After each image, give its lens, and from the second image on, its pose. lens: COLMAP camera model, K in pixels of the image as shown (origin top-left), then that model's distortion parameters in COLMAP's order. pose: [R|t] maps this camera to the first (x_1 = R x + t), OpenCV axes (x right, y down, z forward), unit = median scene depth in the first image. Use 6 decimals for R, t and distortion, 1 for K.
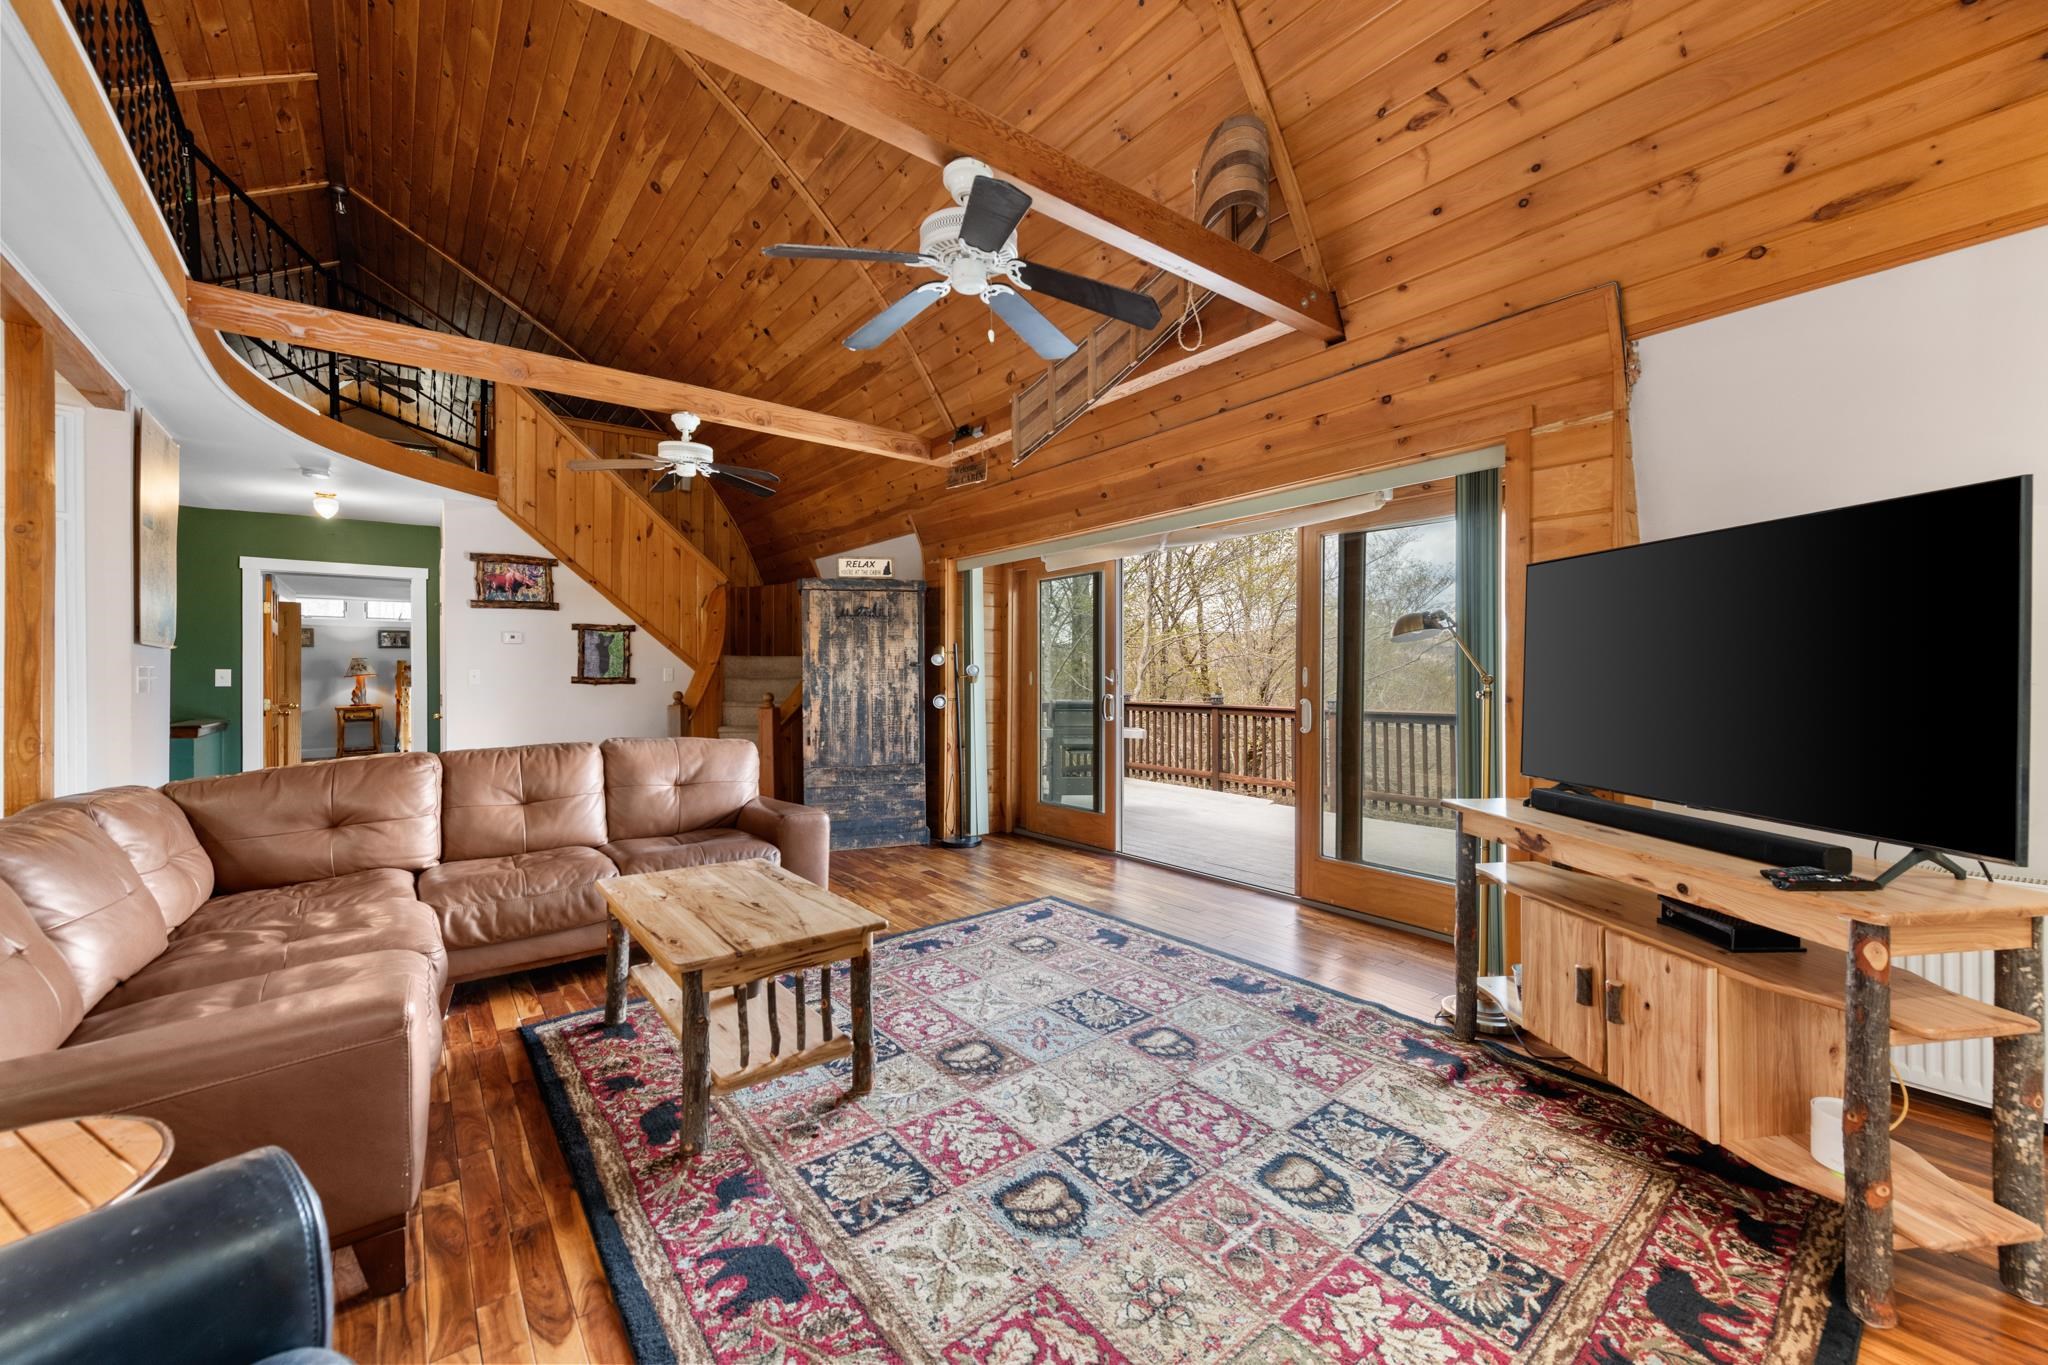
lens RADIAL K [[796.8, 0, 1029.4], [0, 796.8, 674.6], [0, 0, 1]] dist [0.002491, -0.000344]
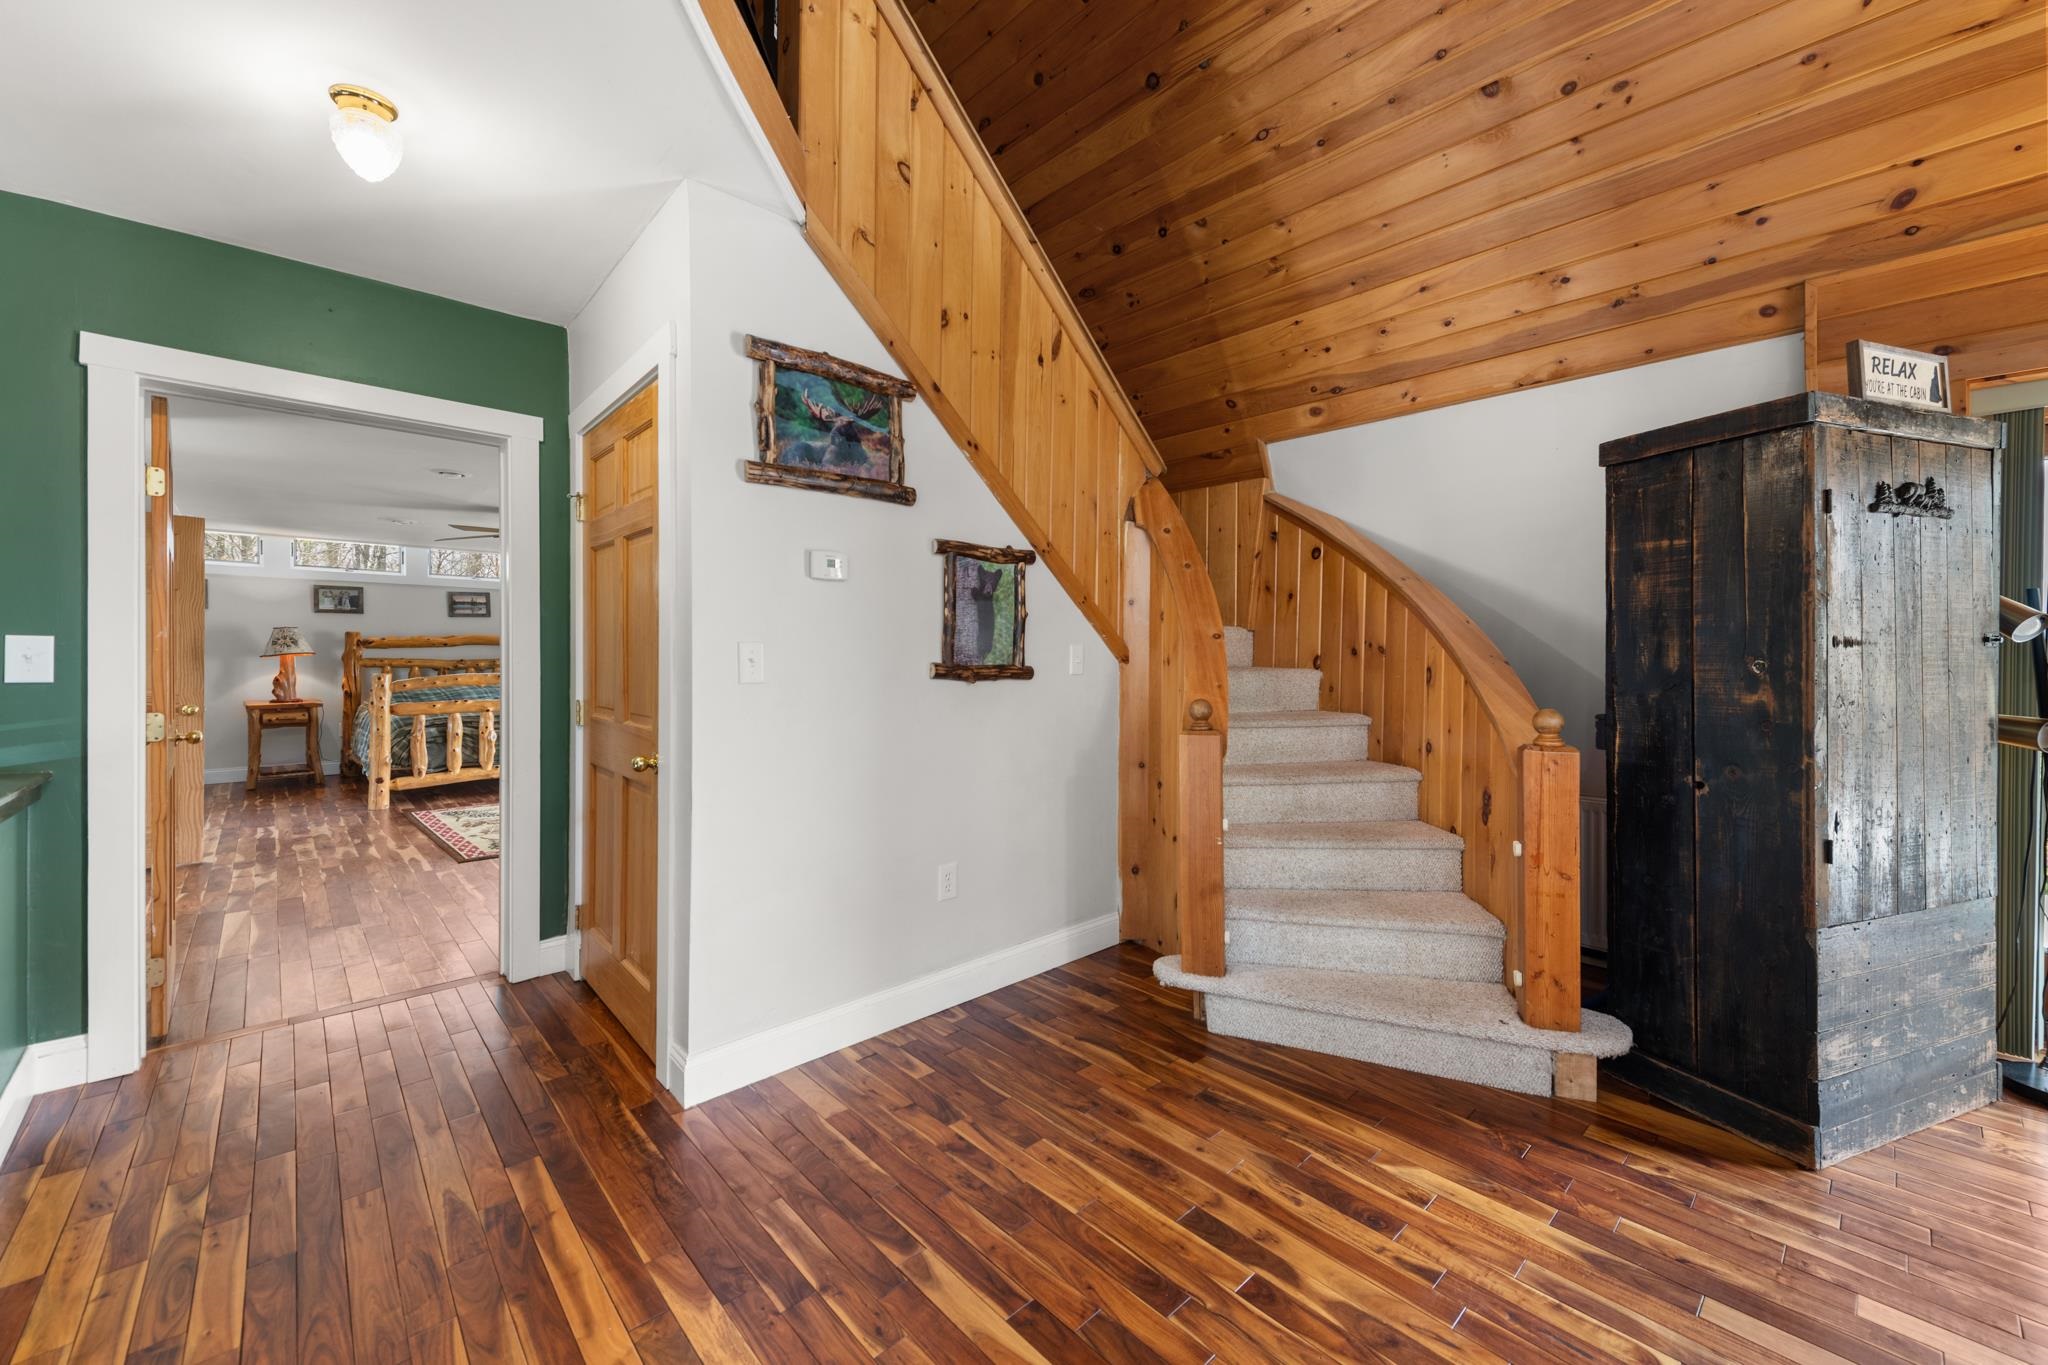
lens RADIAL K [[800.8, 0, 1028.6], [0, 800.8, 670.6], [0, 0, 1]] dist [0.018113, -0.006786]
pose [[0.996465, 0.008513, 0.083571, -0.543169], [-0.009530, 0.999885, 0.011779, 0.001252], [-0.083461, -0.012534, 0.996432, 0.549419]]
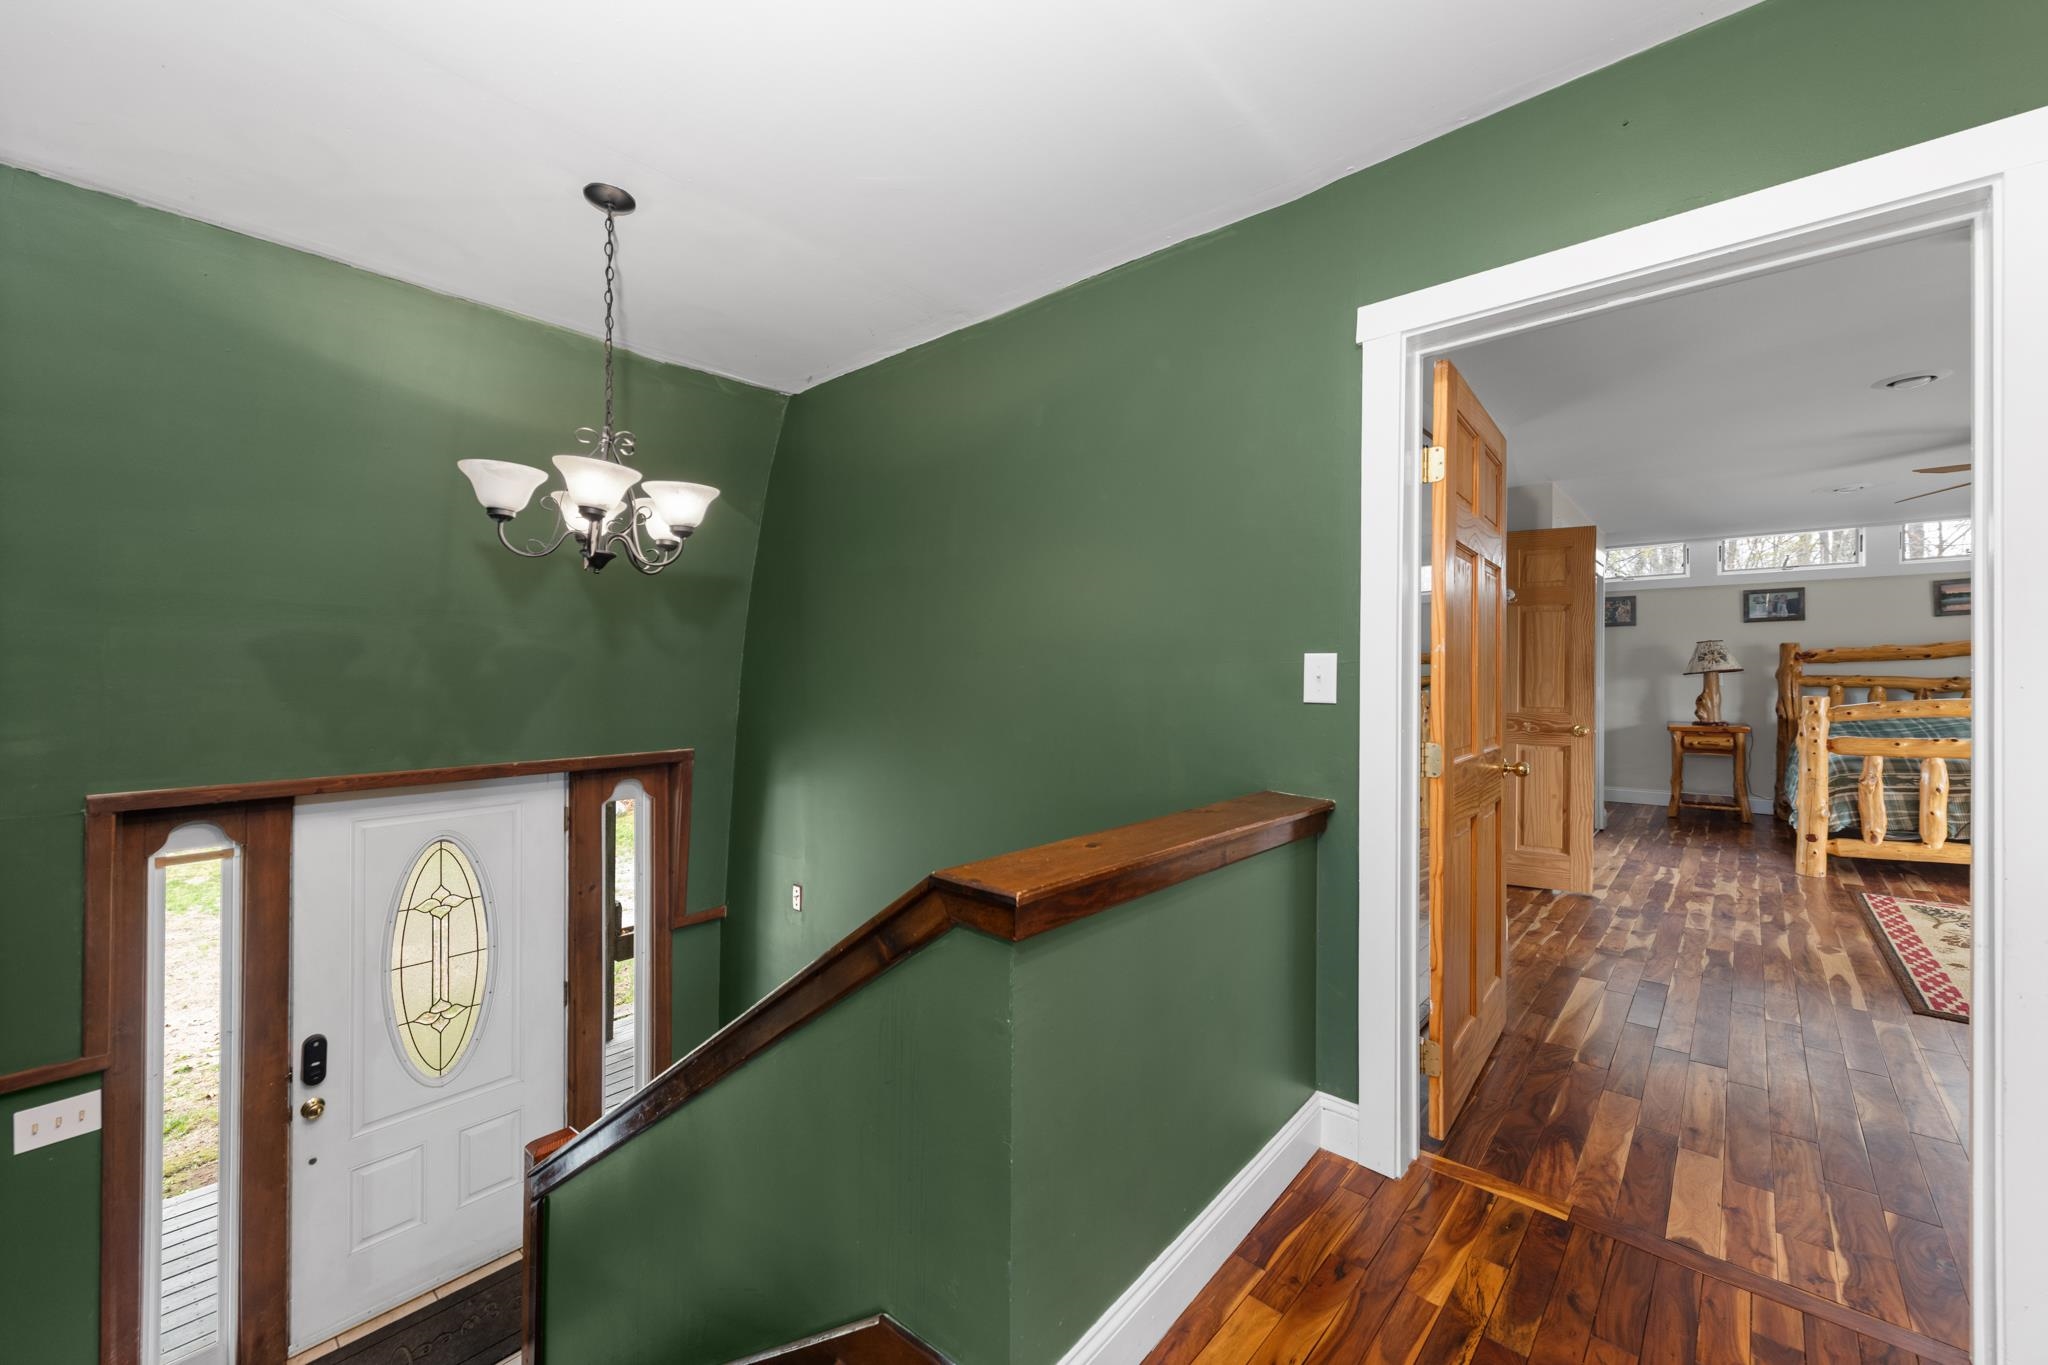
lens RADIAL K [[800.8, 0, 1028.6], [0, 800.8, 670.6], [0, 0, 1]] dist [0.018113, -0.006786]
pose [[0.174335, 0.003733, -0.984679, -0.643682], [-0.003299, 0.999989, 0.003207, 0.000589], [0.984681, 0.002689, 0.174346, 0.761241]]
